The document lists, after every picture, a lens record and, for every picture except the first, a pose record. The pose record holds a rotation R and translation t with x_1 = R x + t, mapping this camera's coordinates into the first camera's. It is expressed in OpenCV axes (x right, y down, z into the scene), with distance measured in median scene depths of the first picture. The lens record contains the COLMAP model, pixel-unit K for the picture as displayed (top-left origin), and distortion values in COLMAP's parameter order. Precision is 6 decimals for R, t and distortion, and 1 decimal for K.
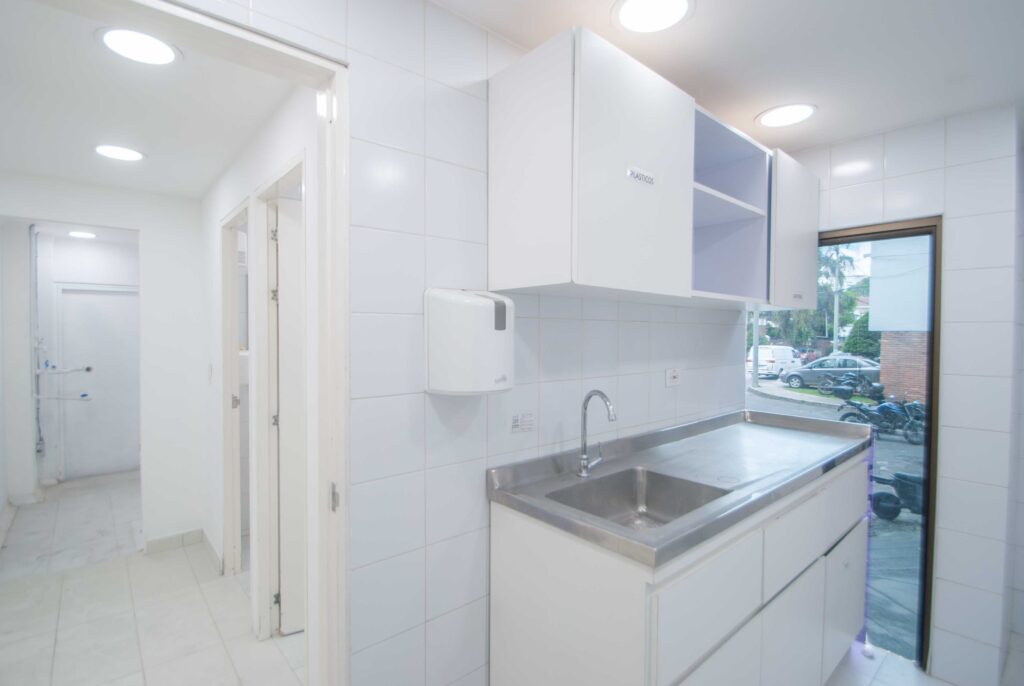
lens RADIAL K [[486.5, 0, 509.7], [0, 486.5, 345.0], [0, 0, 1]] dist [-0.015807, -0.002320]
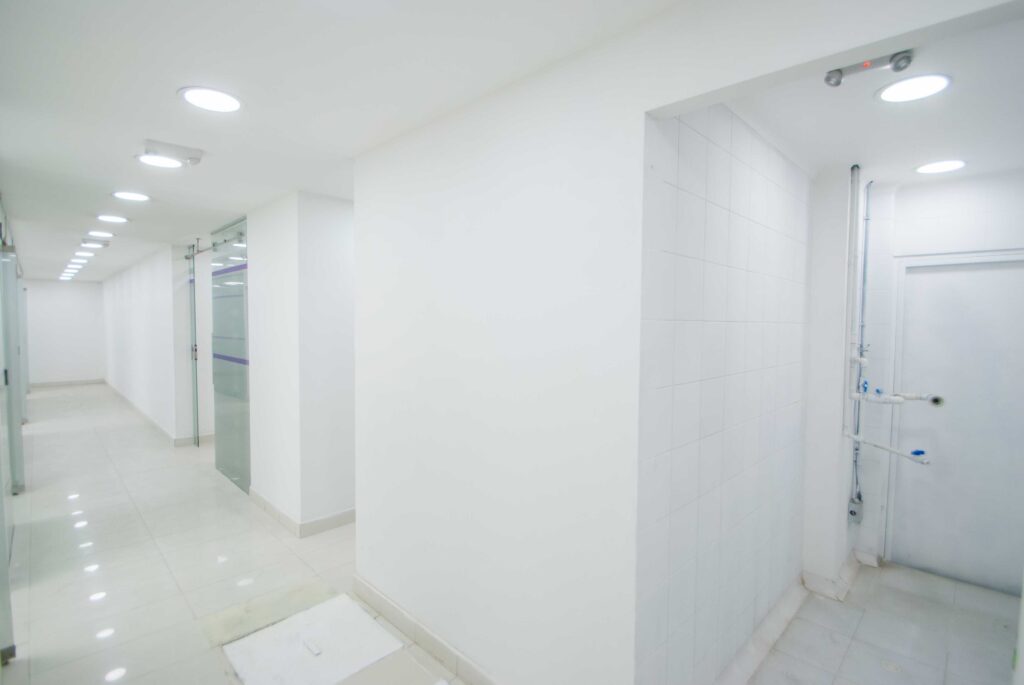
lens RADIAL K [[486.5, 0, 511.5], [0, 486.5, 346.3], [0, 0, 1]] dist [-0.015807, -0.002320]
pose [[0.072936, 0.040256, -0.996524, -0.357723], [-0.037601, 0.998586, 0.037588, -0.017595], [0.996628, 0.034729, 0.074347, 0.463655]]
